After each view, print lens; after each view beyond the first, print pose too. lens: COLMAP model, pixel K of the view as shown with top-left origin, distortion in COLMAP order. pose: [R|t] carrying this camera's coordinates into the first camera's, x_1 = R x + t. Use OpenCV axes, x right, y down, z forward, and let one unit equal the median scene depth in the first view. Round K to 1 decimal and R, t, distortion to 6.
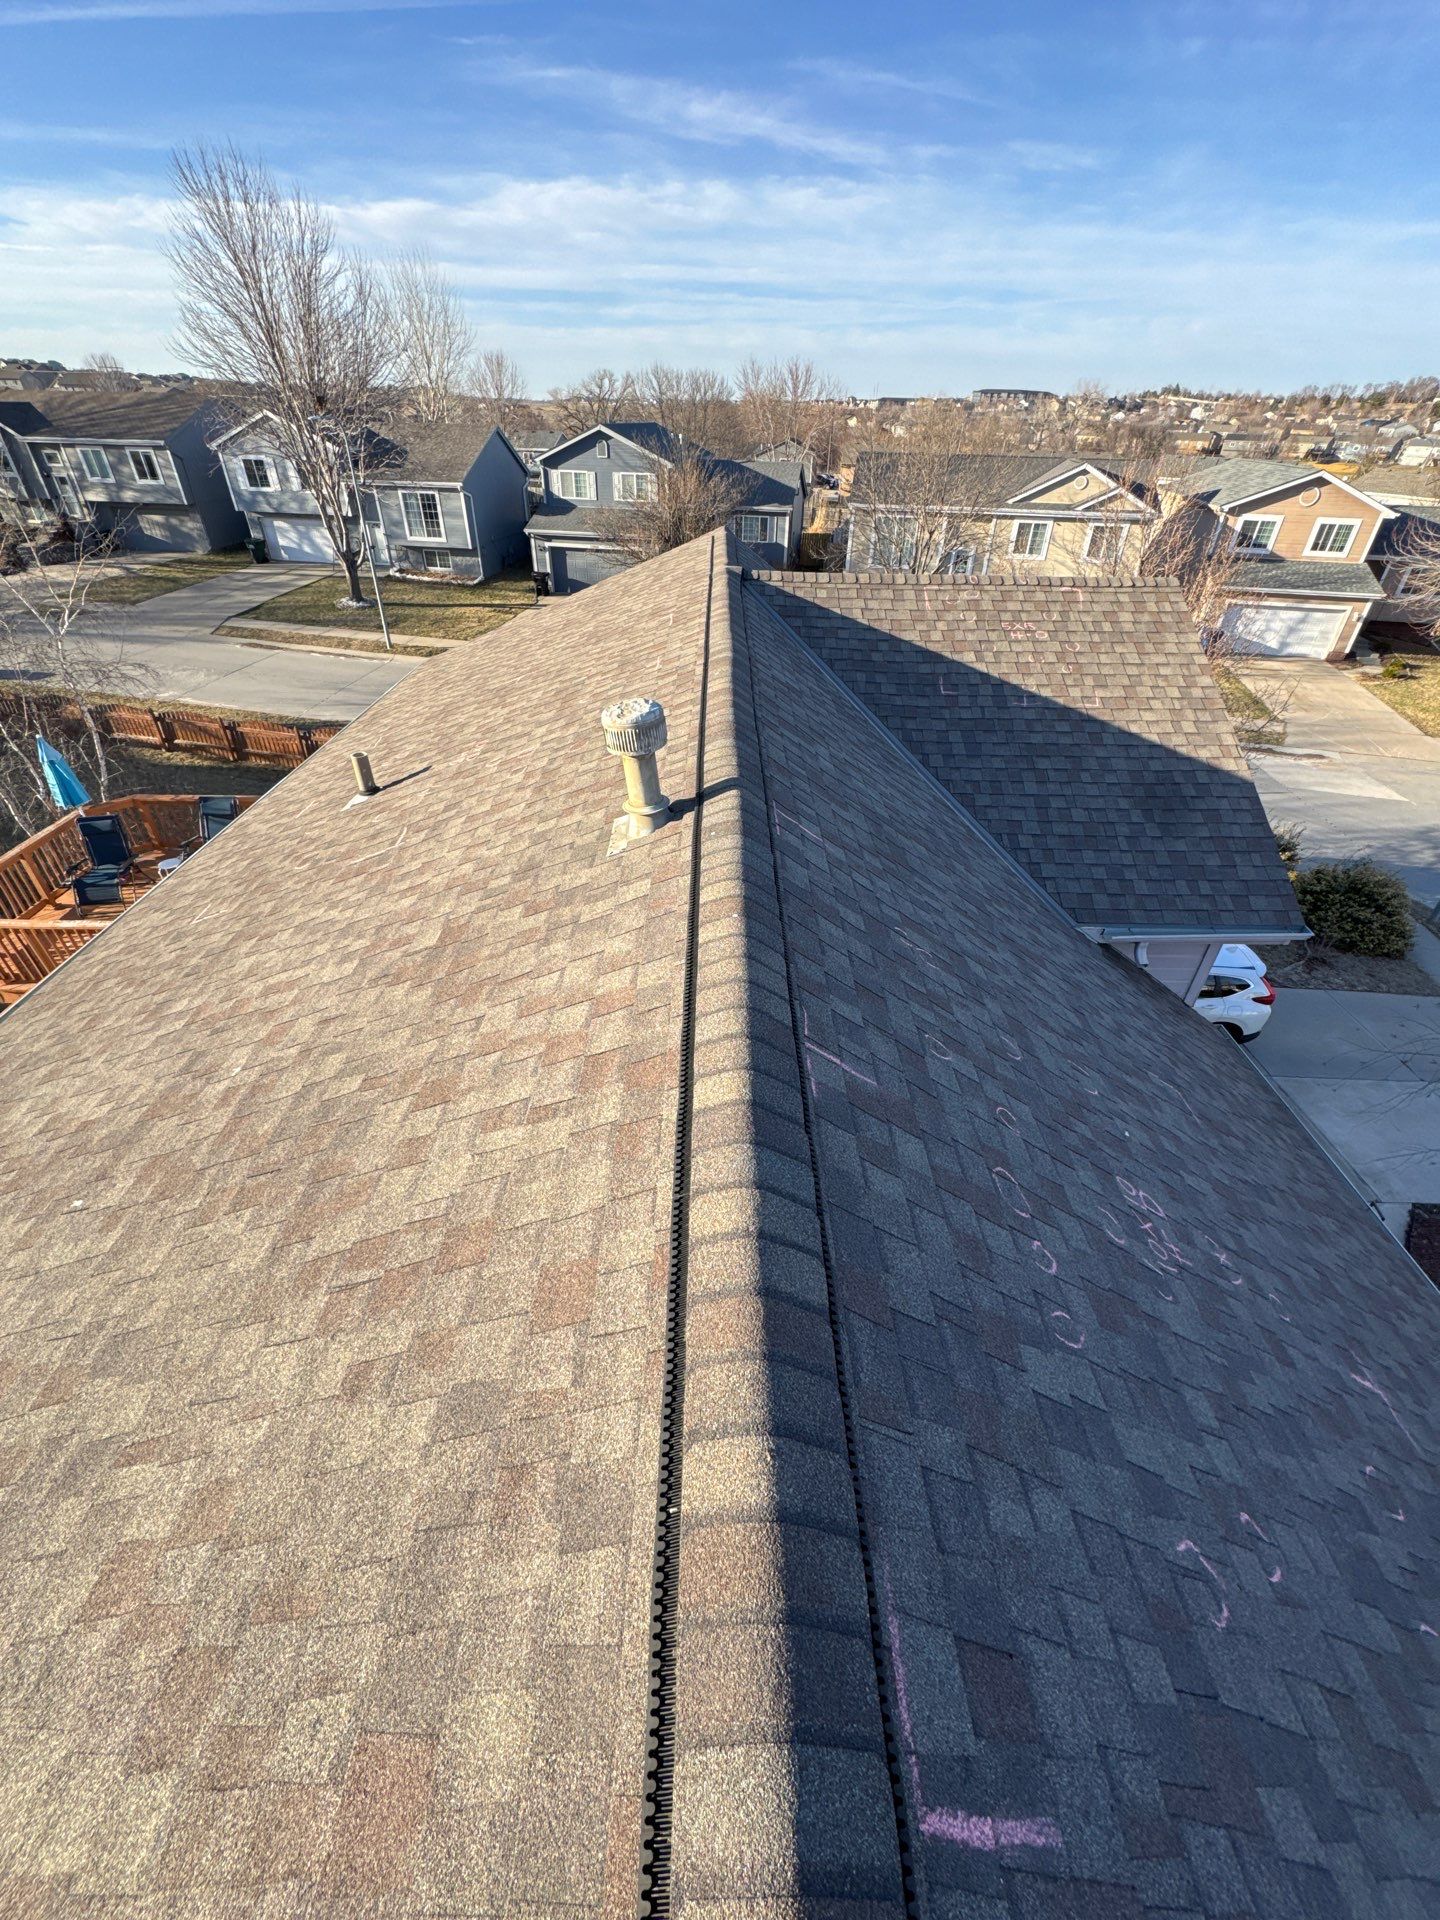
lens RADIAL K [[768.6, 0, 723.3], [0, 768.6, 955.6], [0, 0, 1]] dist [-0.000509, -0.000250]
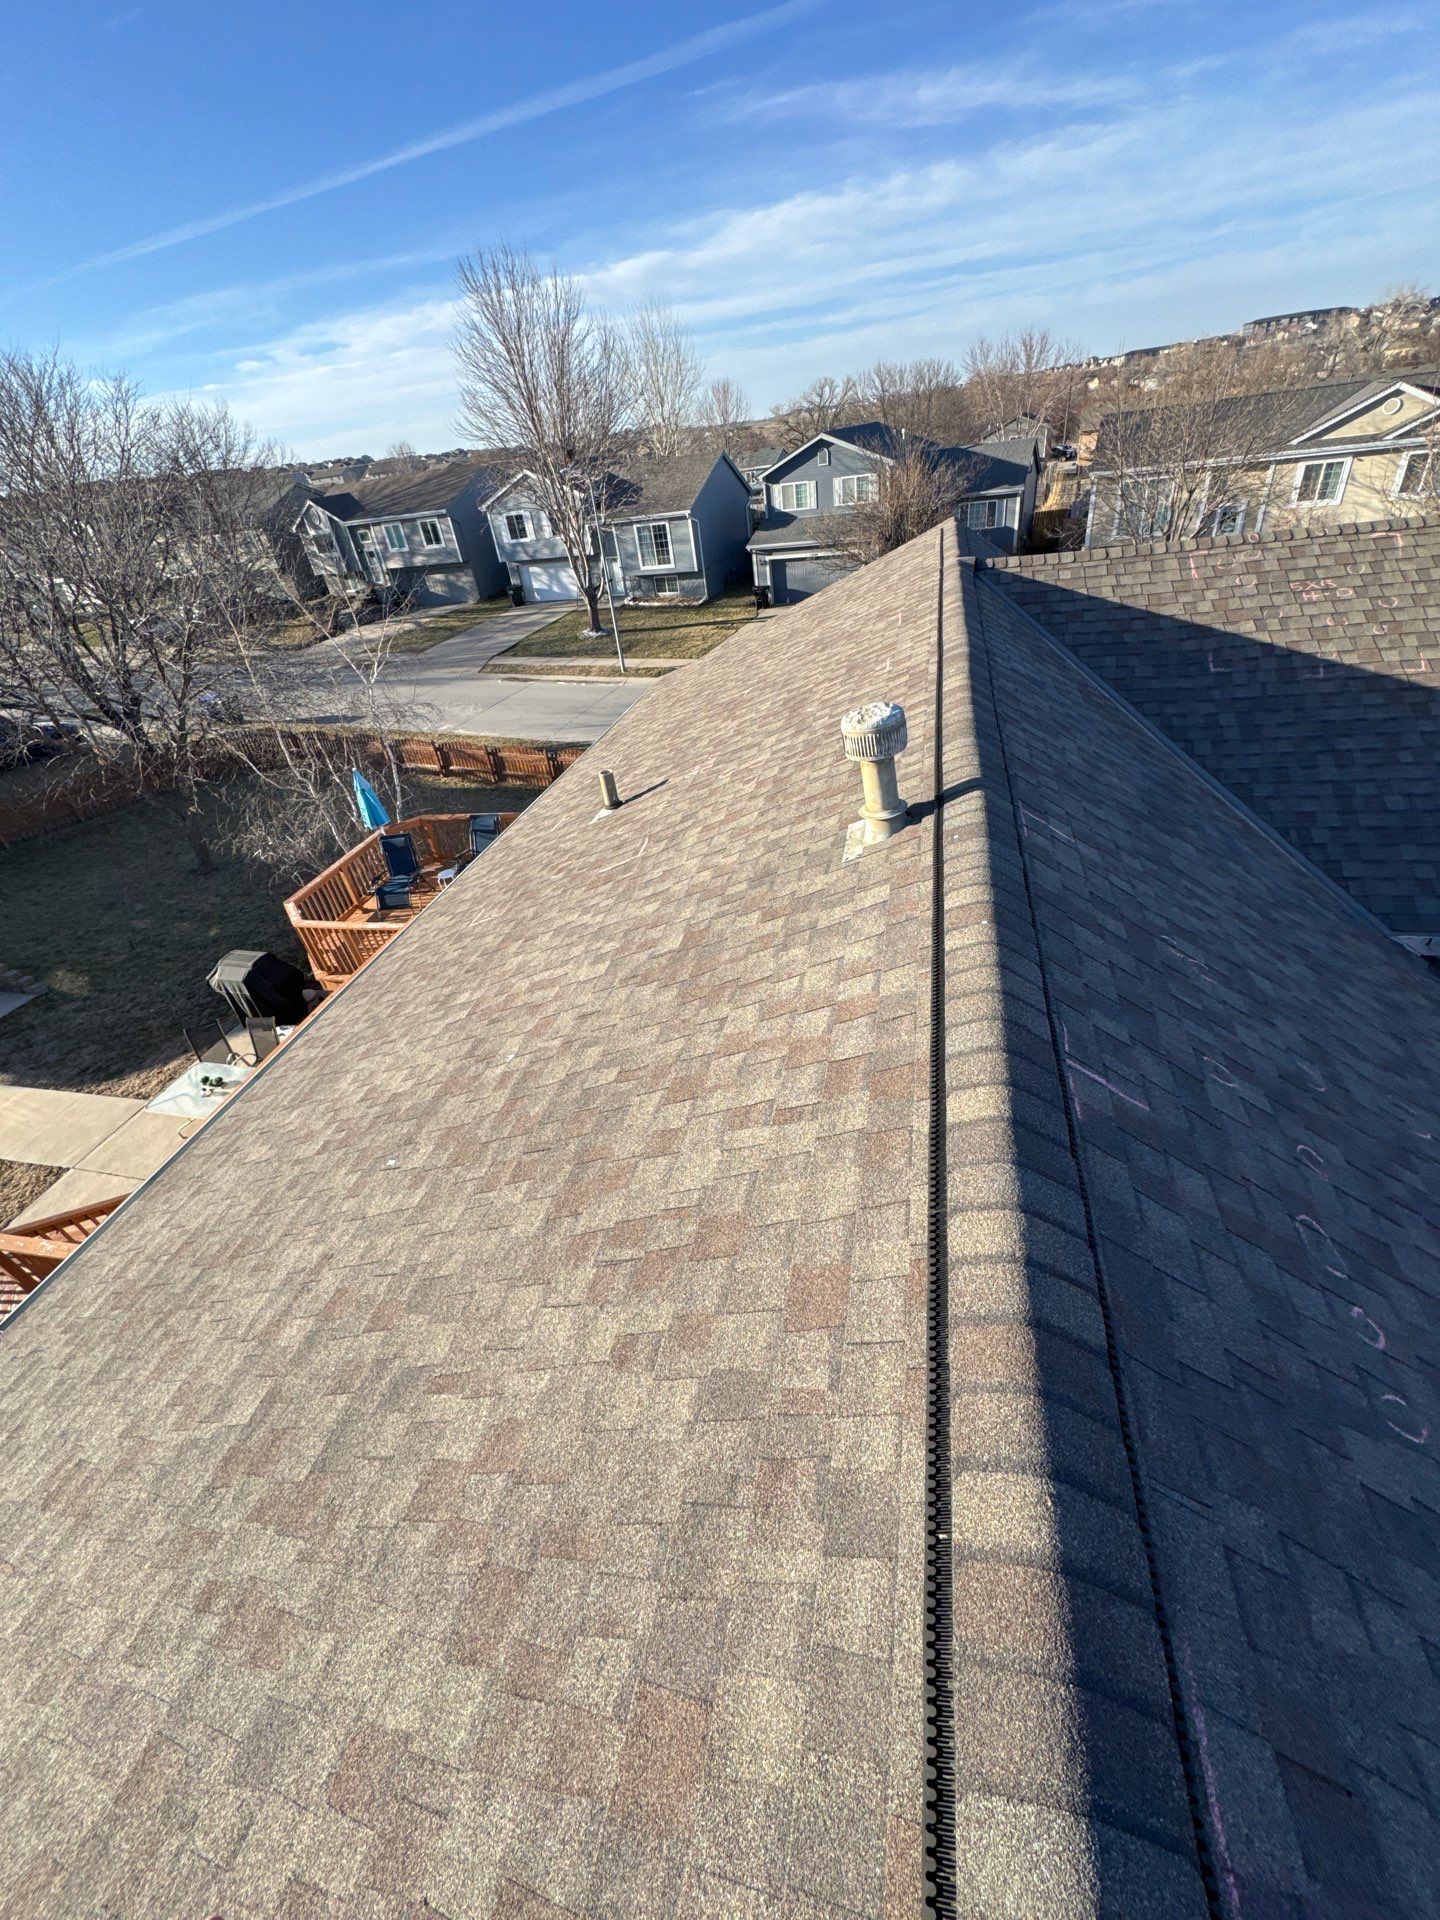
lens RADIAL K [[768.6, 0, 723.3], [0, 768.6, 955.6], [0, 0, 1]] dist [-0.000509, -0.000250]
pose [[0.962981, 0.015793, -0.269107, -0.022535], [-0.017229, 0.999847, -0.002975, -0.001340], [0.269019, 0.007501, 0.963106, -0.004360]]
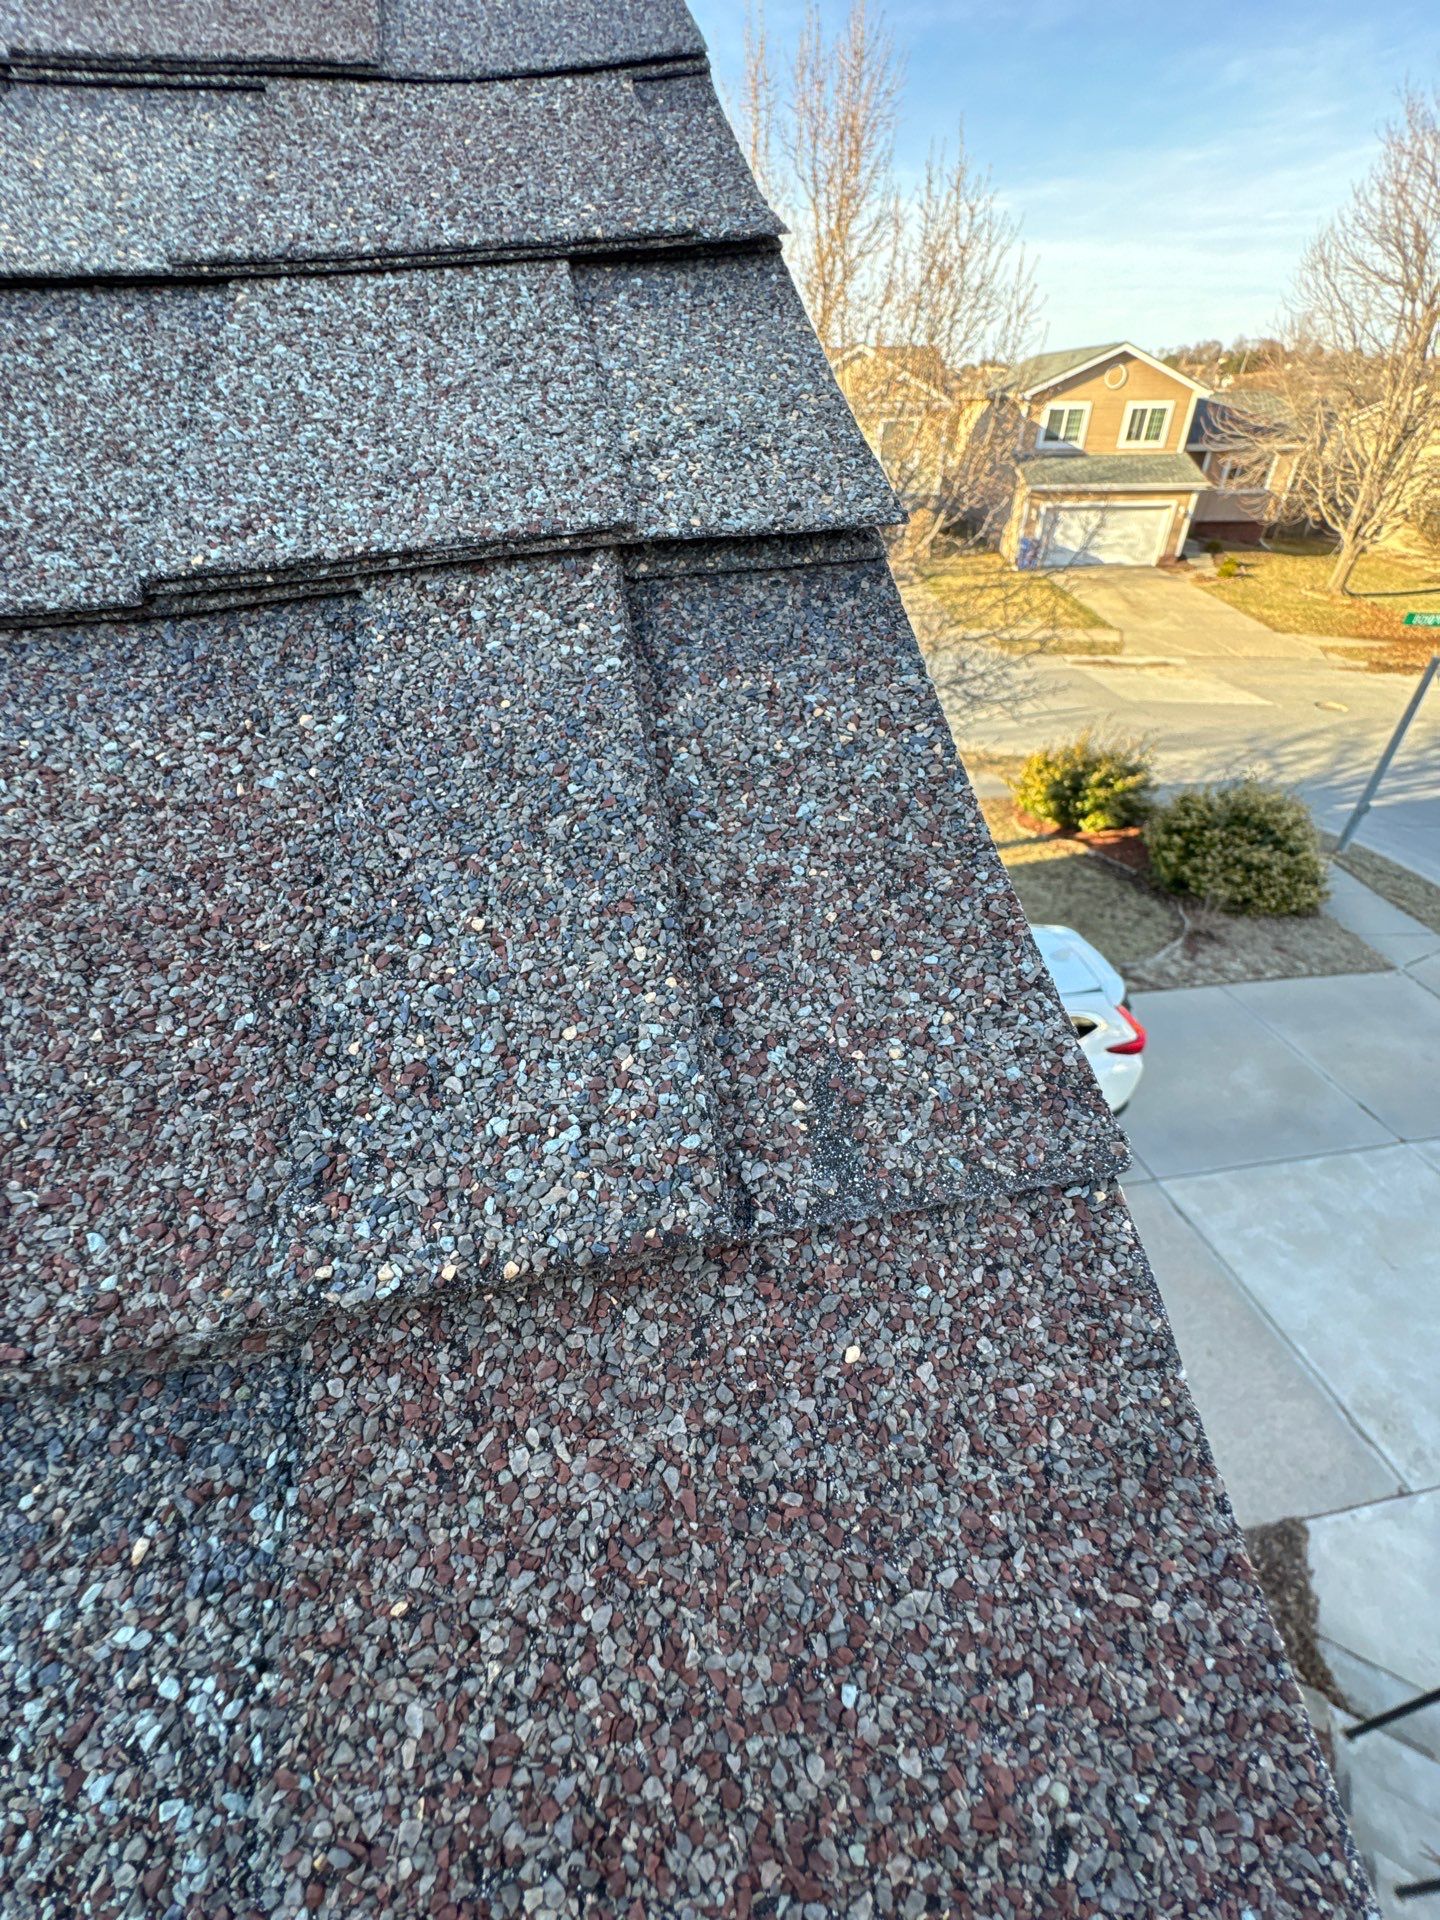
lens RADIAL K [[766.6, 0, 726.0], [0, 766.6, 953.4], [0, 0, 1]] dist [-0.005696, 0.000298]
pose [[0.985185, -0.126991, 0.115253, 1.068055], [0.126595, 0.991896, 0.010779, -0.125950], [-0.115688, 0.003971, 0.993278, 1.433688]]
